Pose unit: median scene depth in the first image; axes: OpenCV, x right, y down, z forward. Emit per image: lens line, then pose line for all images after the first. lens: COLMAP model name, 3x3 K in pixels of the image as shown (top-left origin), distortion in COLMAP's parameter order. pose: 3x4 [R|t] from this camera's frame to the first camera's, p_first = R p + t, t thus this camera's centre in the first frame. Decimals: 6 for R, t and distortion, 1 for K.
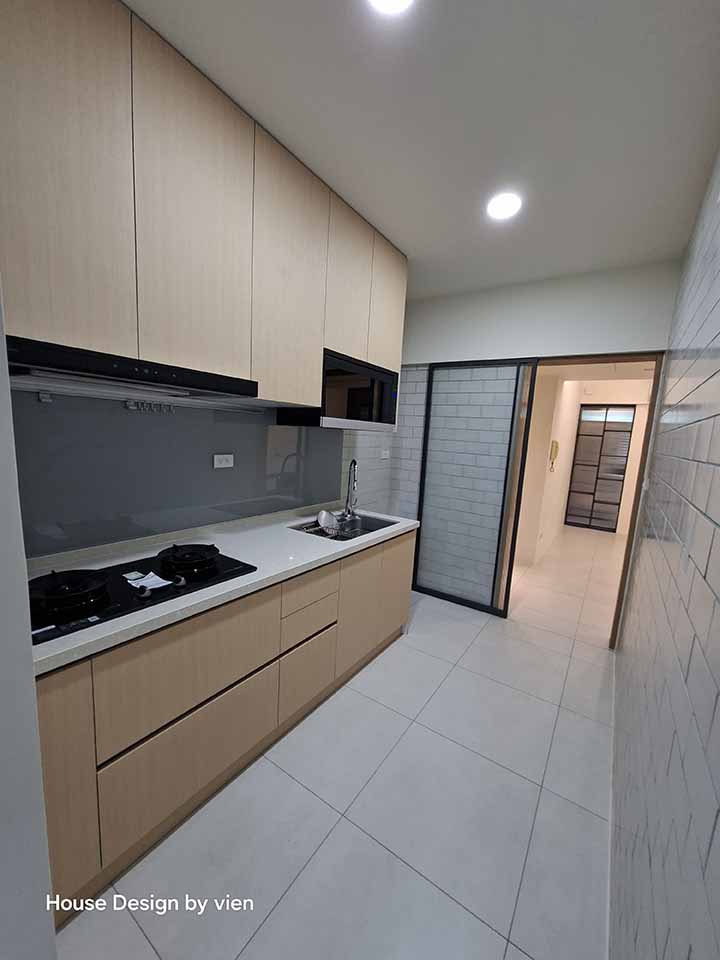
lens RADIAL K [[376.0, 0, 359.5], [0, 376.0, 484.6], [0, 0, 1]] dist [-0.001052, 0.000063]
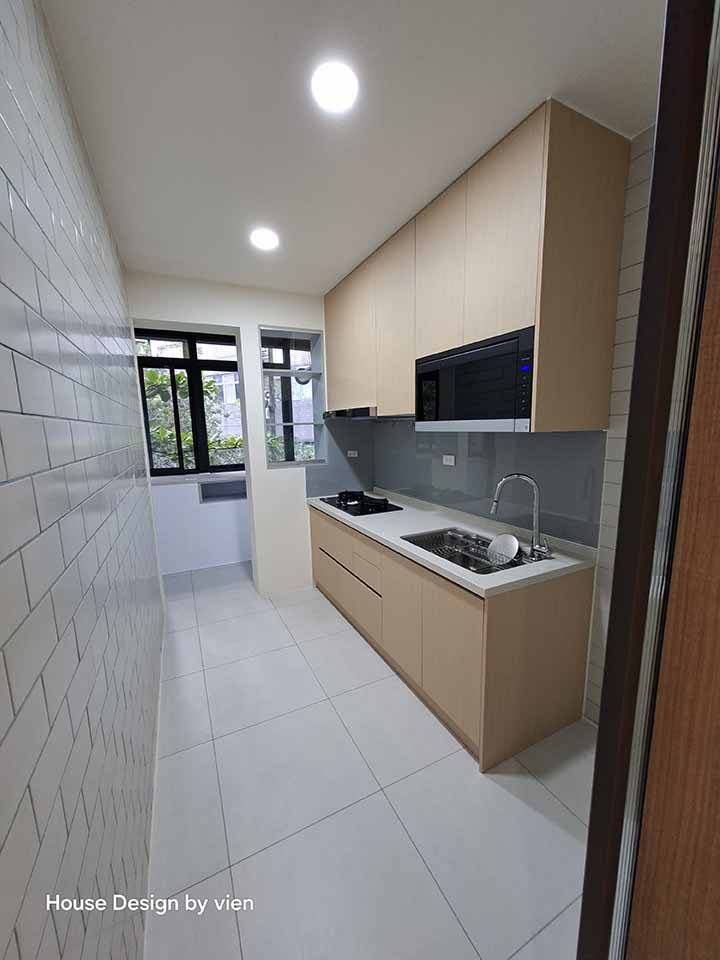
lens RADIAL K [[382.6, 0, 365.1], [0, 382.6, 492.9], [0, 0, 1]] dist [-0.000689, 0.000002]
pose [[-0.480964, 0.098574, -0.871181, 0.962868], [-0.130820, 0.974467, 0.182484, -0.159435], [0.866926, 0.201736, -0.455788, 1.404211]]
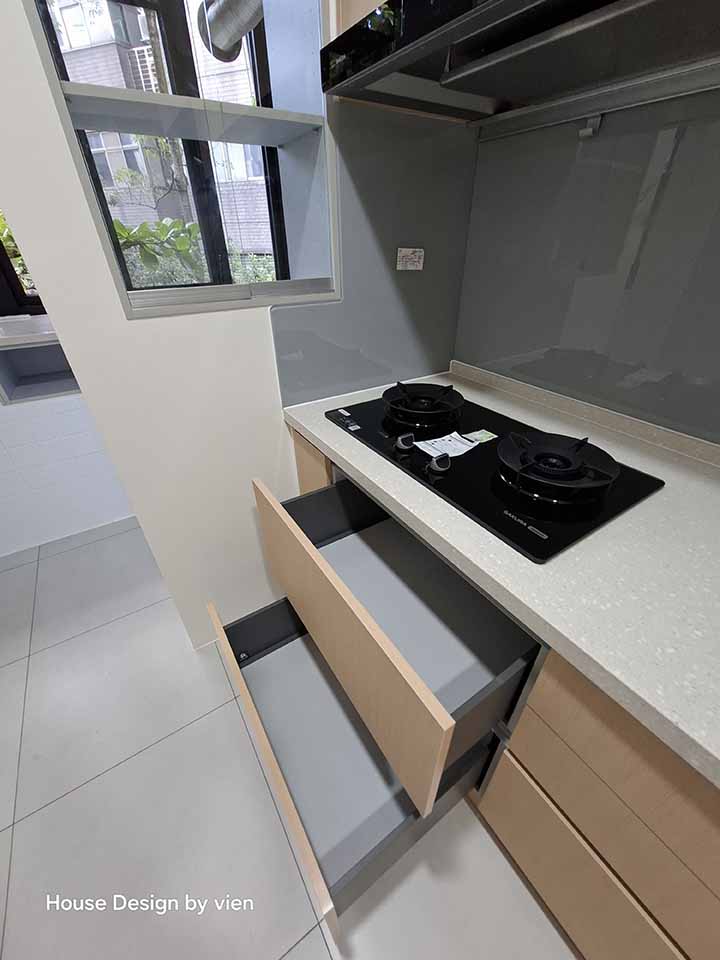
lens RADIAL K [[376.0, 0, 359.5], [0, 376.0, 484.6], [0, 0, 1]] dist [-0.001052, 0.000063]
pose [[-0.385066, 0.458497, -0.800940, 0.050747], [-0.141374, 0.828313, 0.542135, -0.017001], [0.911996, 0.321990, -0.254136, 0.678075]]
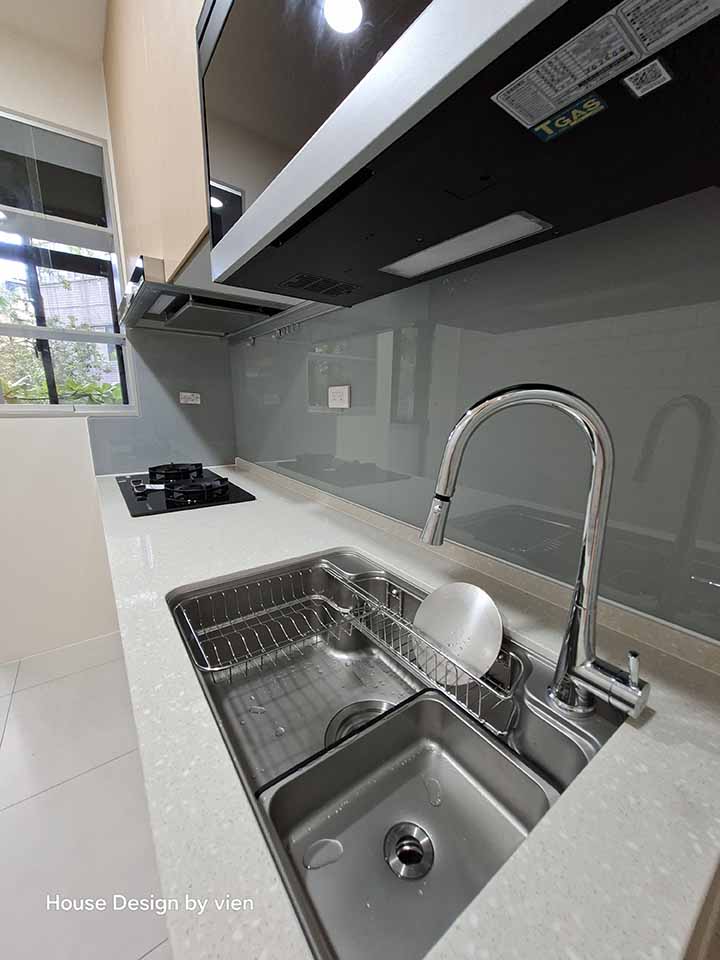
lens RADIAL K [[382.6, 0, 365.1], [0, 382.6, 492.9], [0, 0, 1]] dist [-0.000689, 0.000002]
pose [[-0.328984, 0.156150, -0.931336, 0.239743], [-0.161539, 0.962392, 0.218418, -0.057380], [0.930416, 0.222303, -0.291387, 1.284634]]
